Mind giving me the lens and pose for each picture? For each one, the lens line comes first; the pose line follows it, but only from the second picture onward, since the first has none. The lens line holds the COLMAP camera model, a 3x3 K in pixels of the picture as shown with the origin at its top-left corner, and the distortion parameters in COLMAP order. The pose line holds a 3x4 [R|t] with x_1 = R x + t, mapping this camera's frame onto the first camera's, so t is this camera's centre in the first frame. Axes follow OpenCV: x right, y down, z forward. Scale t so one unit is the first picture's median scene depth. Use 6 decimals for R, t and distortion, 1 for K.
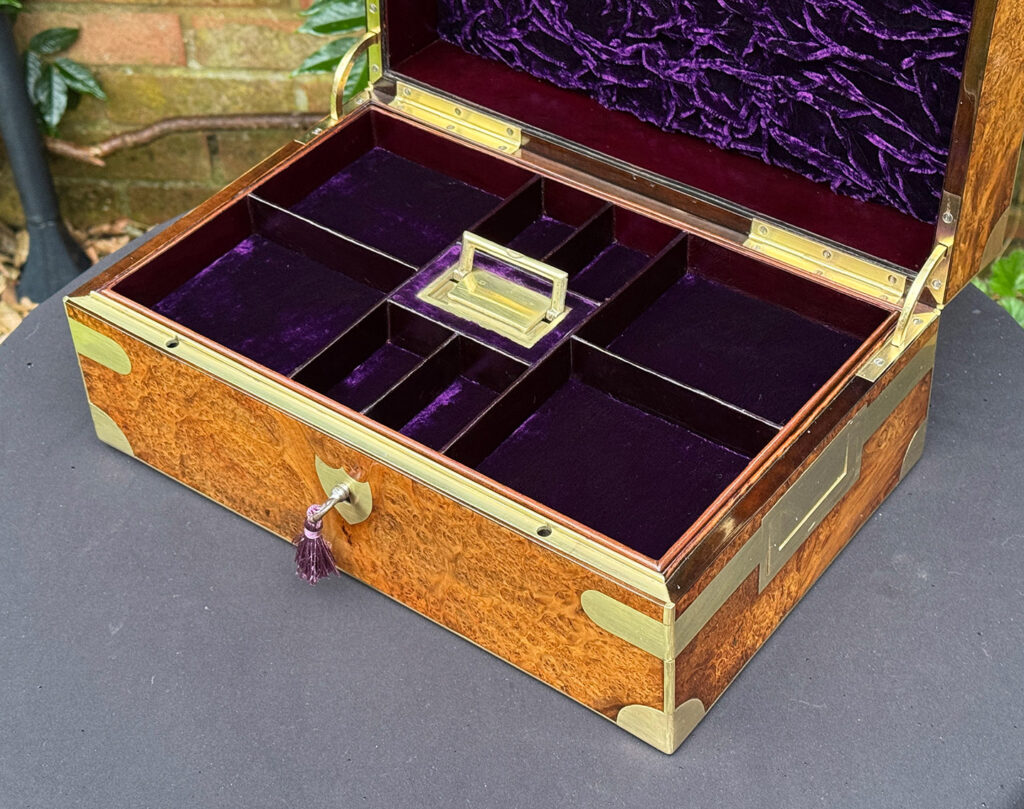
lens RADIAL K [[1995.0, 0, 509.7], [0, 1995.0, 364.7], [0, 0, 1]] dist [0.166941, -0.123747]
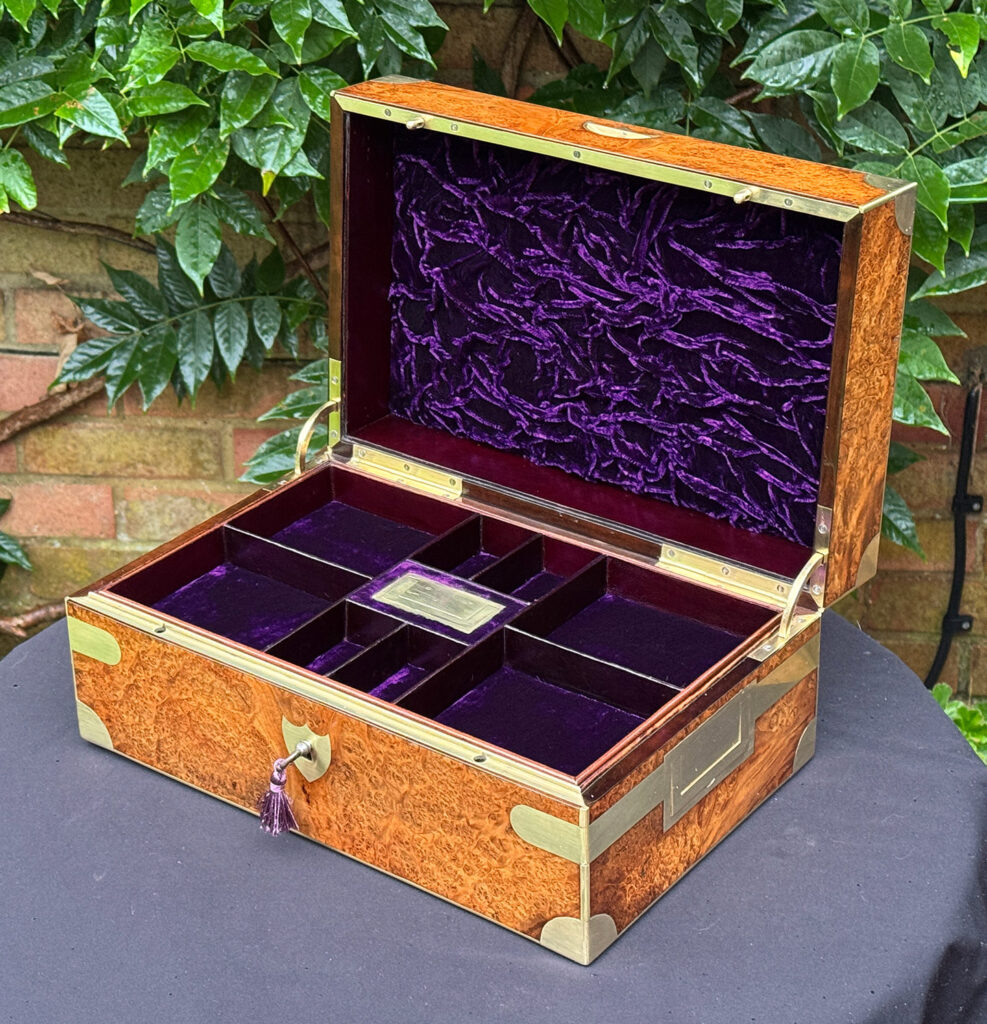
lens RADIAL K [[2436.2, 0, 433.8], [0, 2436.2, 454.7], [0, 0, 1]] dist [0.134424, 0.169224]
pose [[0.999829, 0.018474, -0.001178, -0.010251], [-0.018204, 0.969722, -0.243533, 0.232028], [-0.003357, 0.243513, 0.969892, -0.394776]]
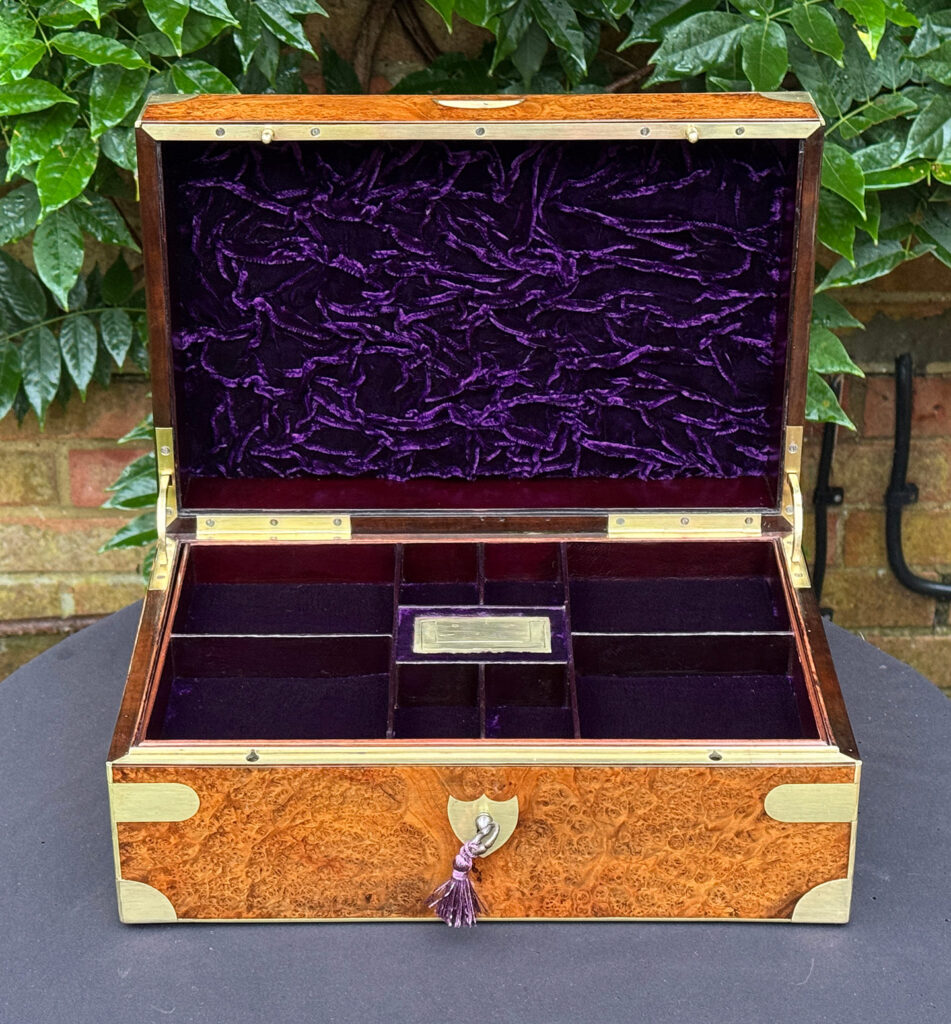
lens RADIAL K [[2417.7, 0, 473.0], [0, 2417.7, 527.8], [0, 0, 1]] dist [0.145039, -0.014447]
pose [[0.793265, -0.251647, 0.554441, -0.720529], [0.369217, 0.922884, -0.109382, 0.056169], [-0.484159, 0.291478, 0.825003, -0.081655]]
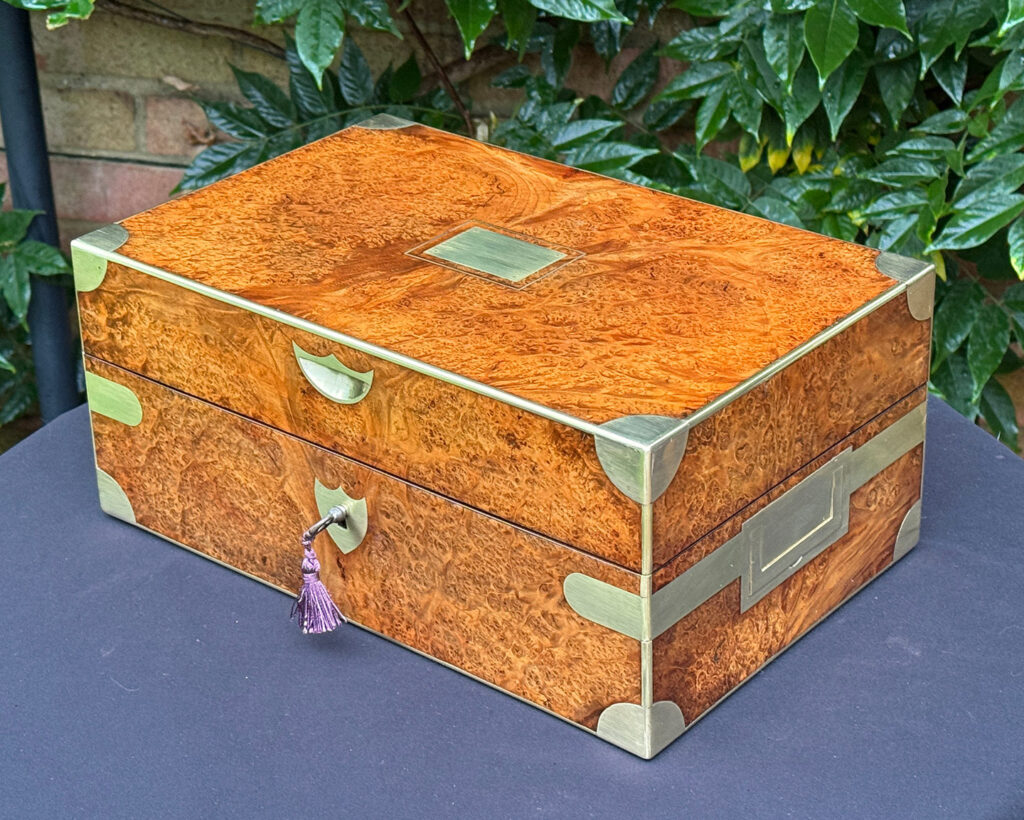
lens RADIAL K [[2385.6, 0, 513.3], [0, 2385.6, 344.8], [0, 0, 1]] dist [0.125980, 0.064737]
pose [[0.998919, 0.036740, -0.028491, 0.035598], [-0.042701, 0.967393, -0.249656, 0.270199], [0.018390, 0.250603, 0.967915, -0.196638]]
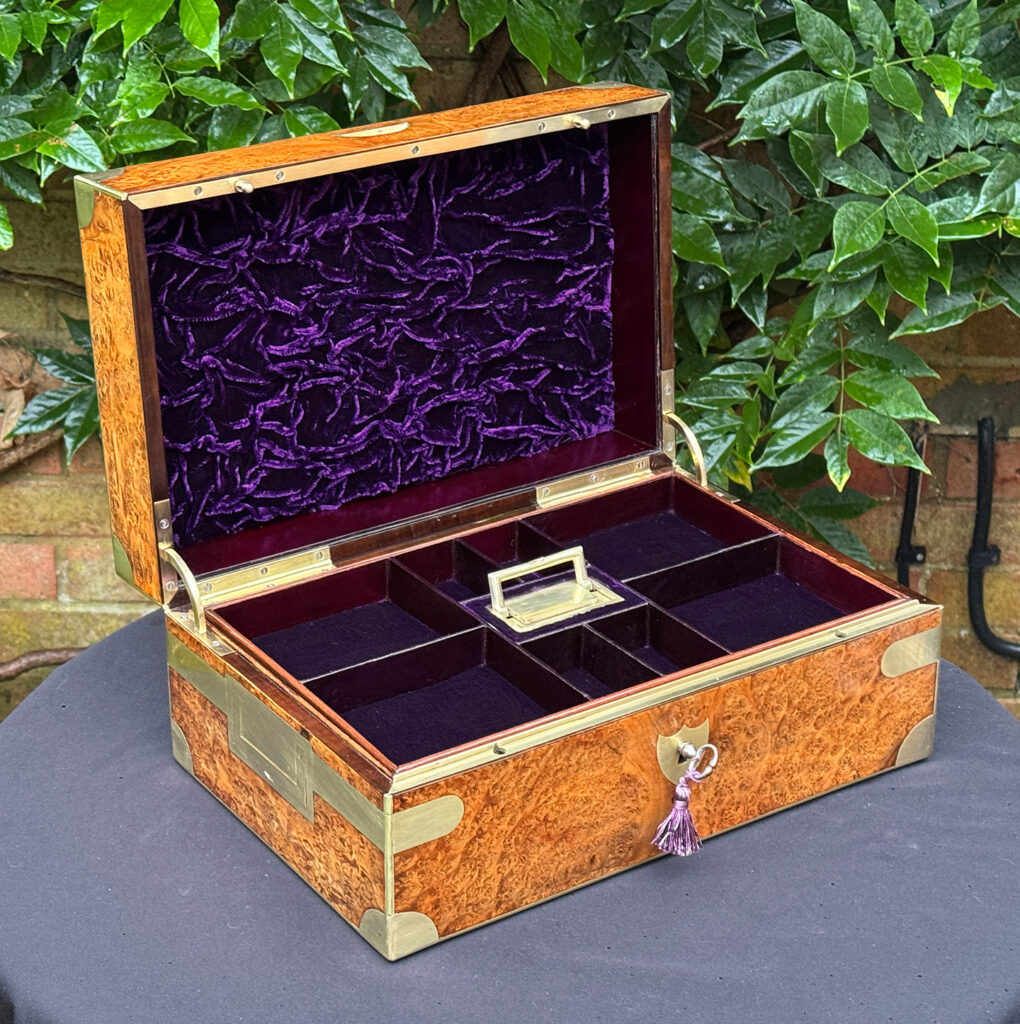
lens RADIAL K [[2375.4, 0, 450.7], [0, 2375.4, 449.9], [0, 0, 1]] dist [0.106346, 0.630364]
pose [[0.336520, -0.337053, 0.879289, -1.192147], [0.603268, 0.794141, 0.073532, -0.236746], [-0.723064, 0.505702, 0.470578, 0.368092]]
